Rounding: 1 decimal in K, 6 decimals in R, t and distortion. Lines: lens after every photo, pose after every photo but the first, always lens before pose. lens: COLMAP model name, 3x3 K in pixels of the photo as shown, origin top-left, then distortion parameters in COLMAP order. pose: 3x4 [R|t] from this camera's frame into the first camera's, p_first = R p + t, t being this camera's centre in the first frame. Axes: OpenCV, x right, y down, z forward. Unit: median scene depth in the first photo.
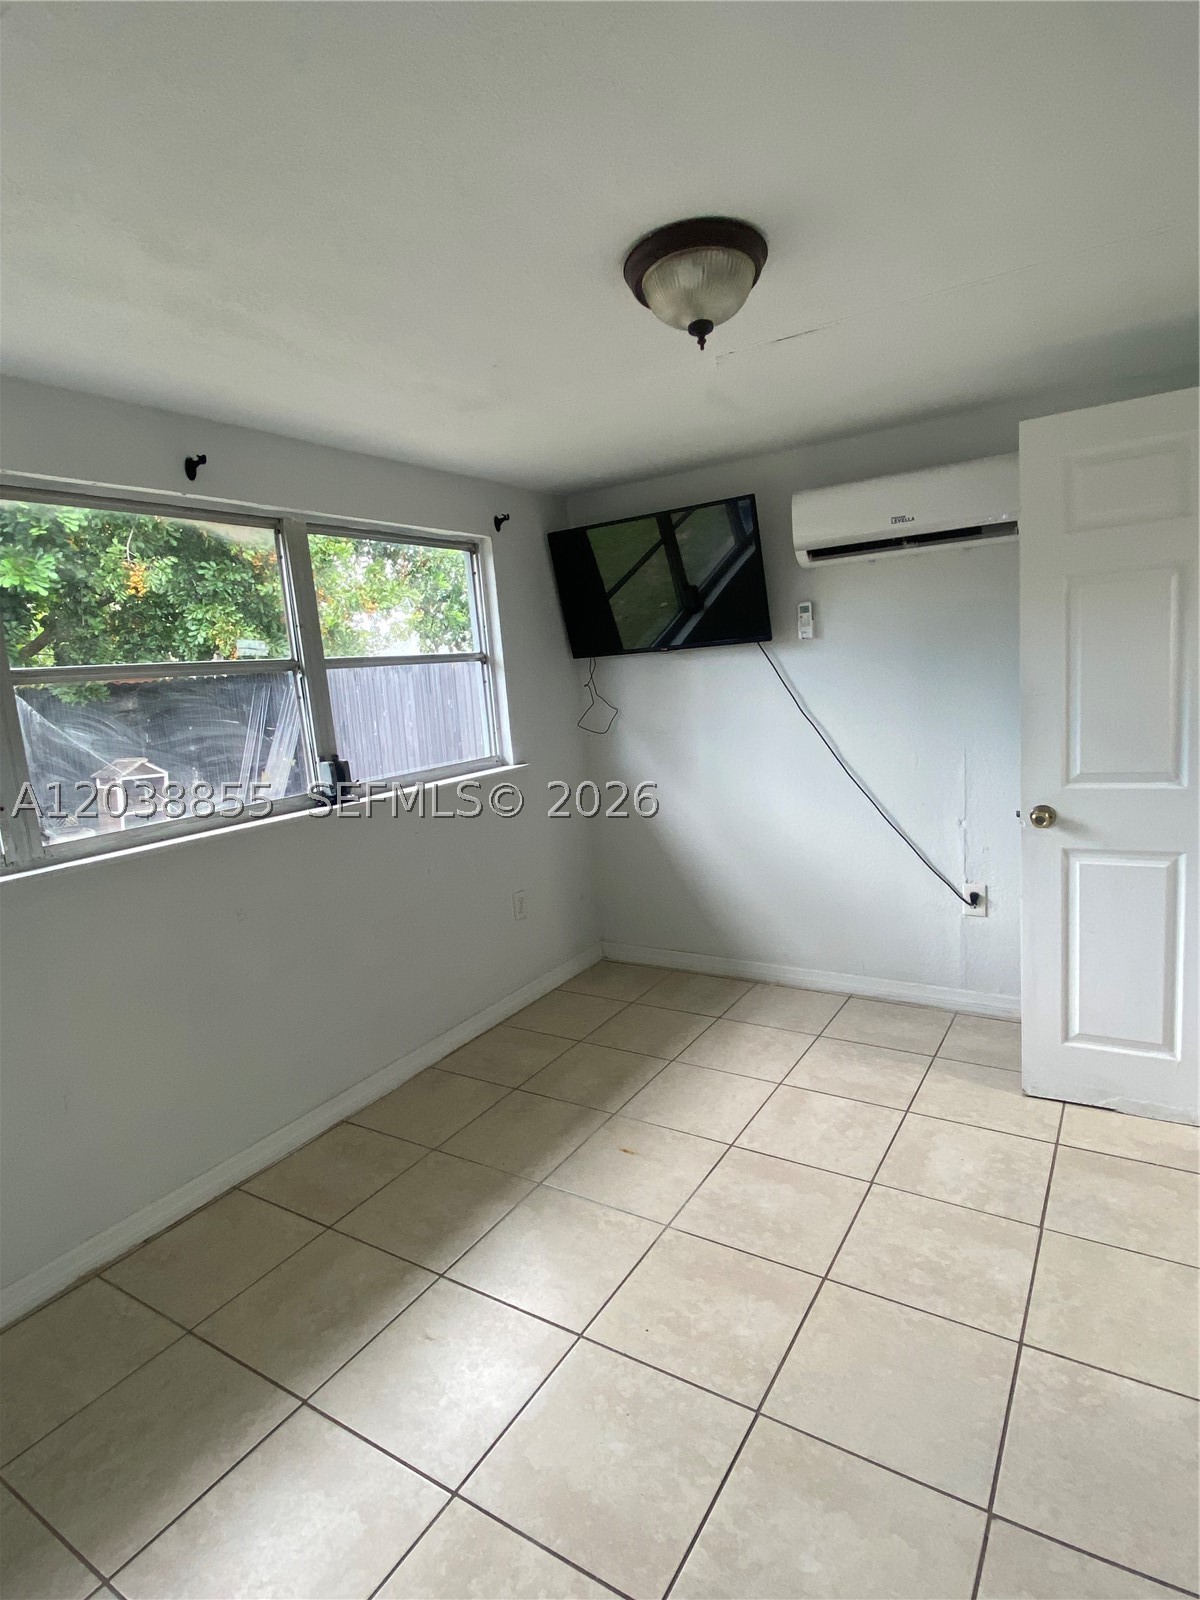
lens RADIAL K [[844.1, 0, 594.2], [0, 844.1, 800.0], [0, 0, 1]] dist [0.010114, -0.005524]
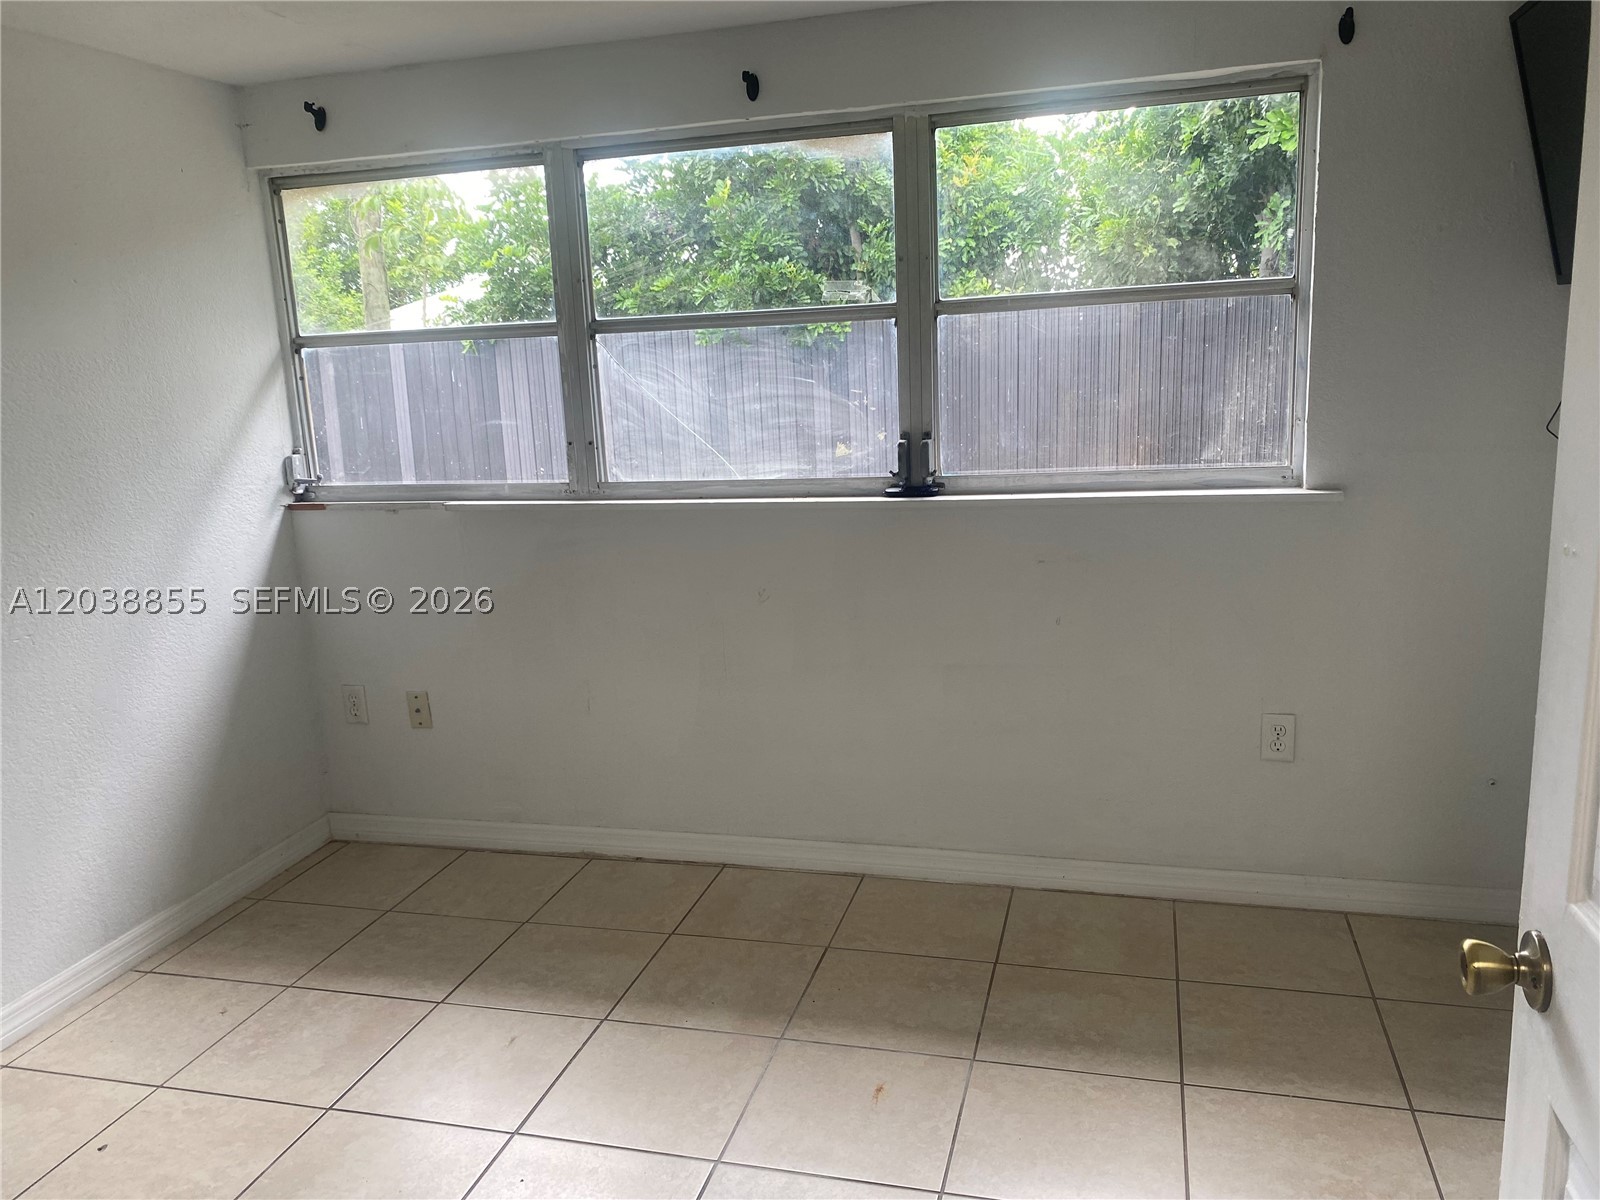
lens RADIAL K [[1206.5, 0, 796.6], [0, 1206.5, 604.0], [0, 0, 1]] dist [0.004728, -0.029642]
pose [[0.312274, 0.266232, -0.911924, 0.798258], [-0.116618, 0.963411, 0.241330, -0.176892], [0.942807, 0.030986, 0.331895, 0.626516]]
